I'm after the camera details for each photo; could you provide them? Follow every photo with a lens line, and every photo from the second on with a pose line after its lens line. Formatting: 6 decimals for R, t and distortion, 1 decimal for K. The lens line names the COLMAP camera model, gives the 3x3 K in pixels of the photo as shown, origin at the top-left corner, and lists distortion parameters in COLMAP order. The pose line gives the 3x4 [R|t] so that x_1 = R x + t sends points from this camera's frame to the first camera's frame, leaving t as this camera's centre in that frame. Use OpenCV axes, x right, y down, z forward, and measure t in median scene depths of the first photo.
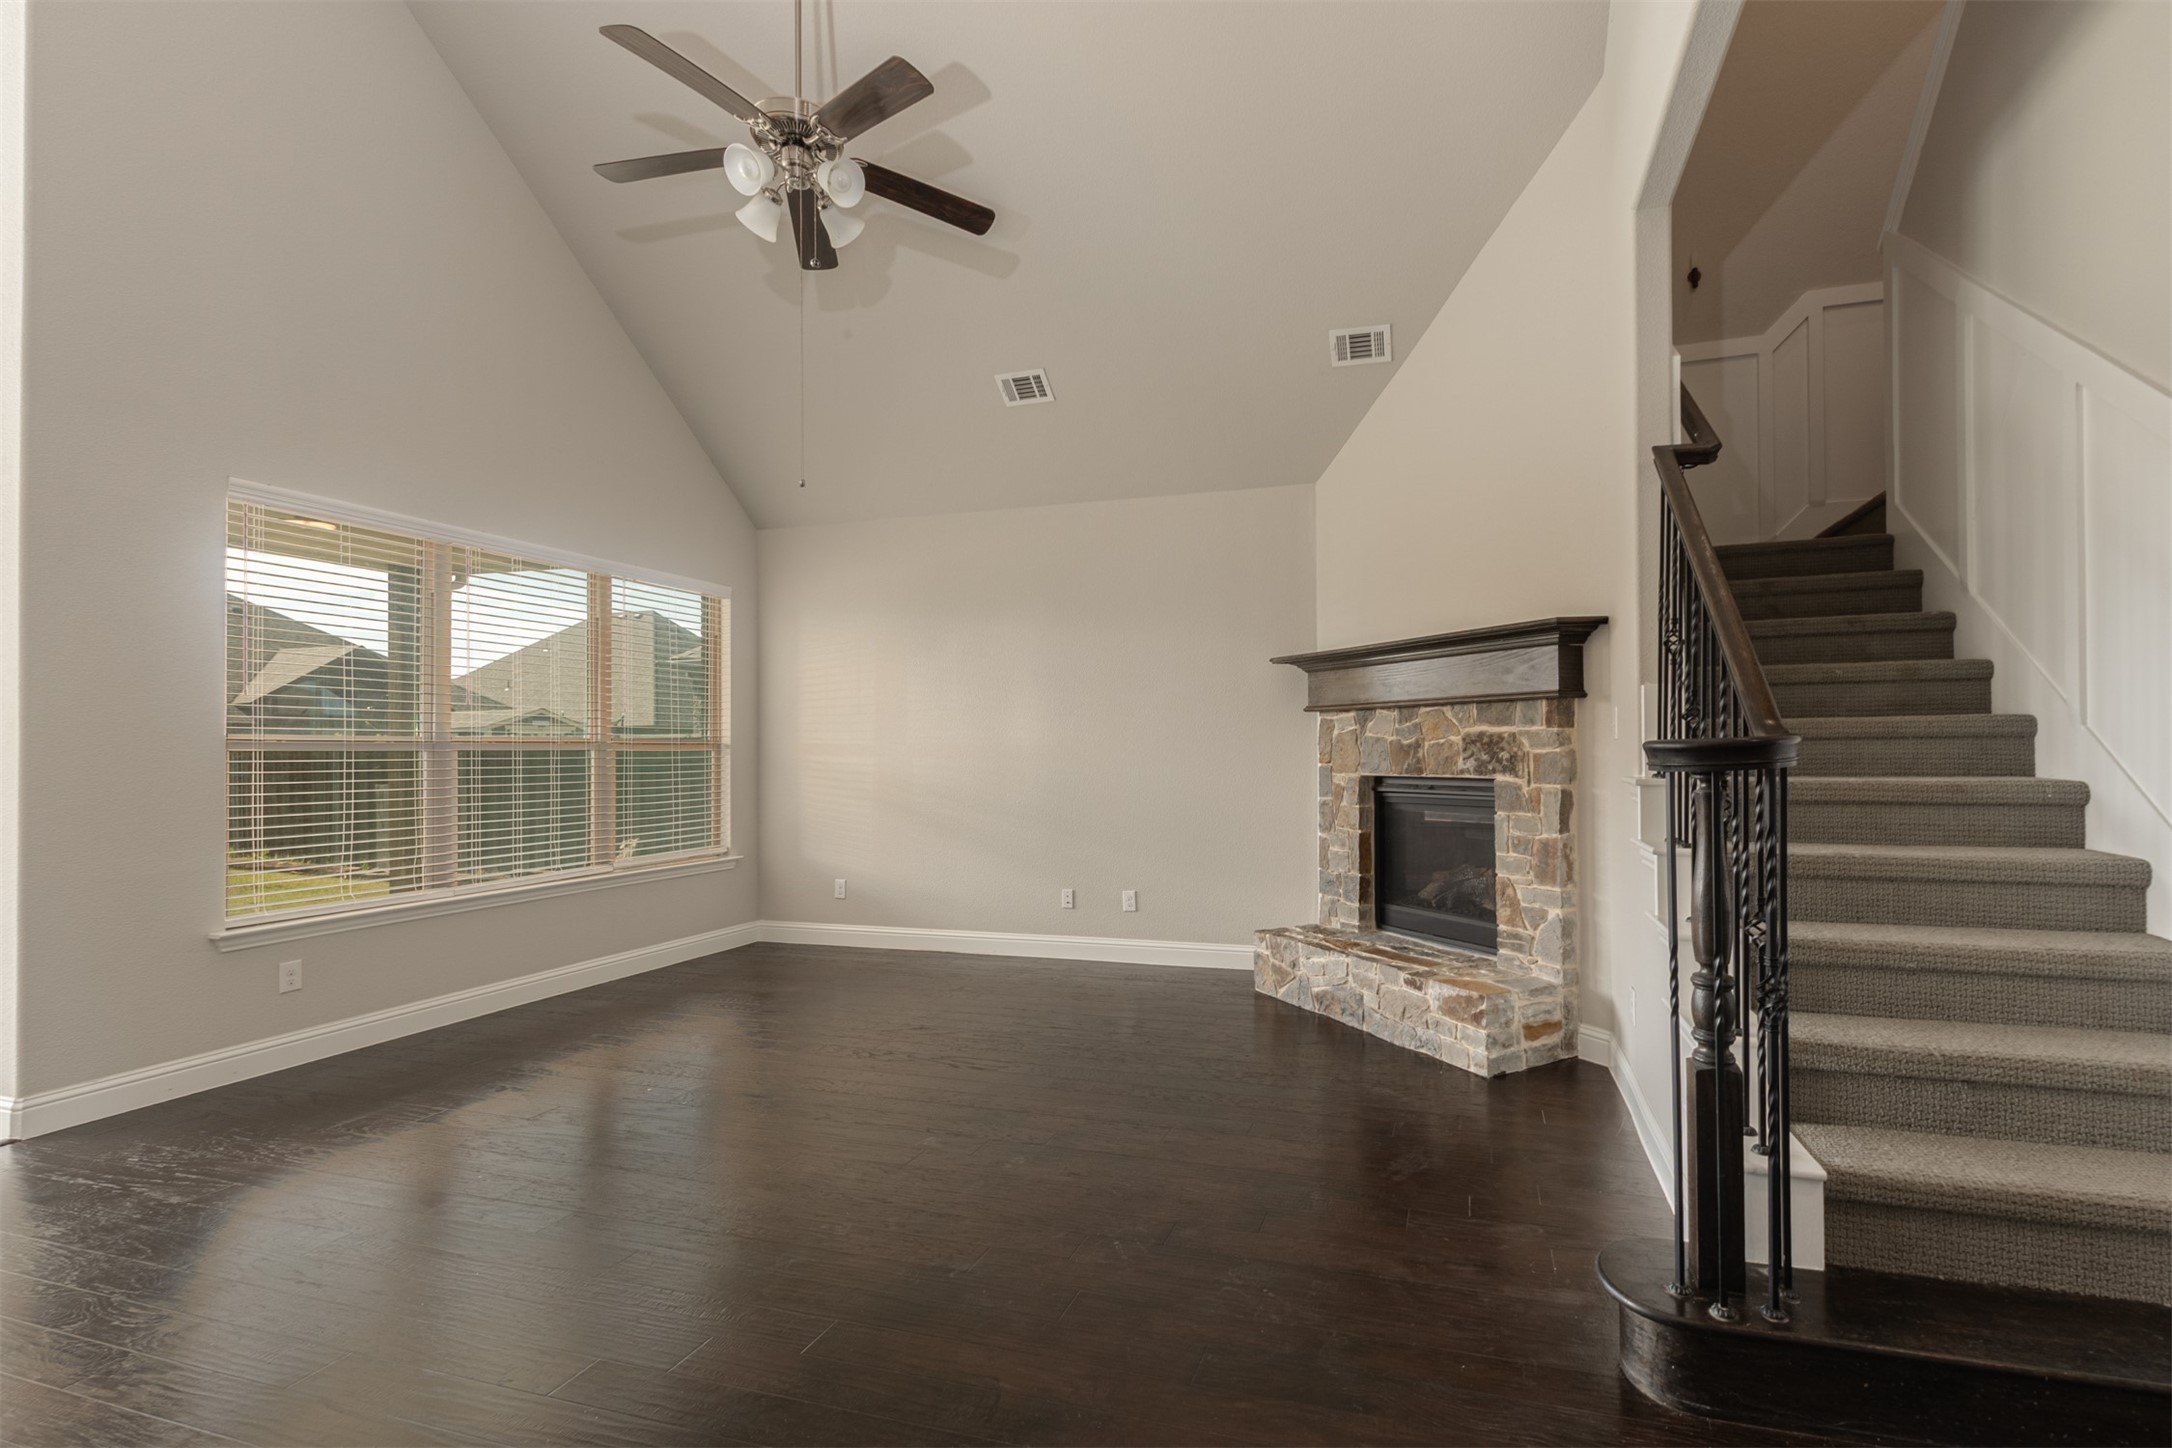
lens RADIAL K [[977.1, 0, 1161.3], [0, 977.1, 741.6], [0, 0, 1]] dist [-0.000453, -0.000243]
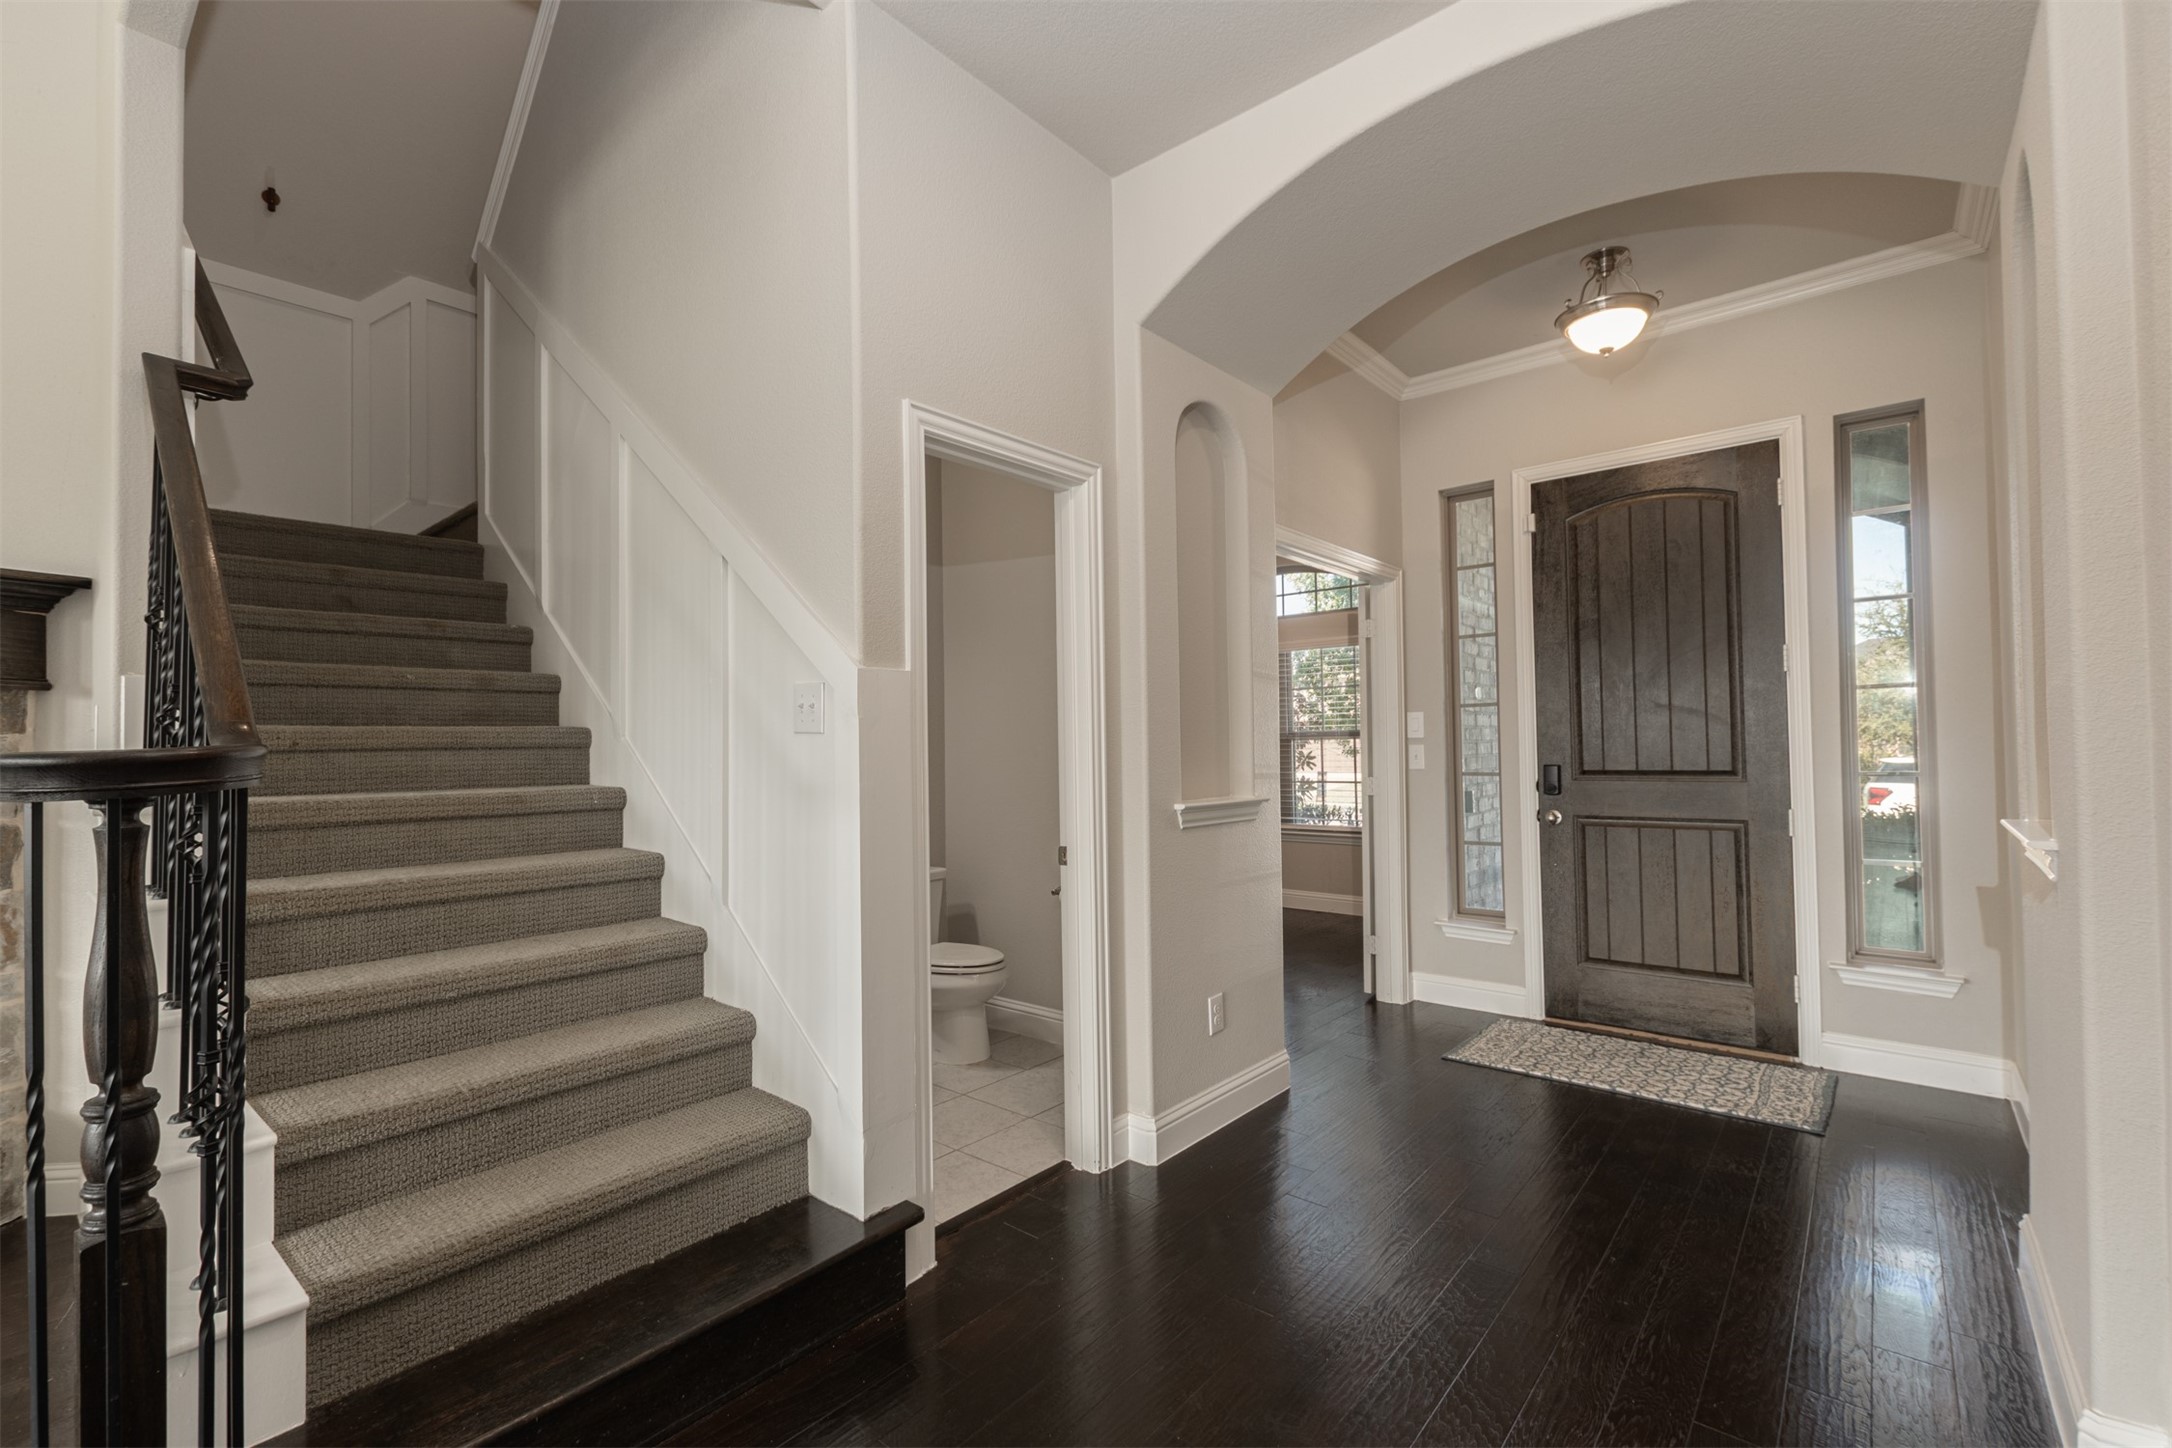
lens RADIAL K [[945.7, 0, 1086.0], [0, 945.7, 724.0], [0, 0, 1]] dist [-0.000236, -0.000048]
pose [[0.393211, 0.024448, 0.919123, 0.145842], [0.003032, 0.999607, -0.027886, -0.000245], [-0.919443, 0.013752, 0.392982, 0.076885]]
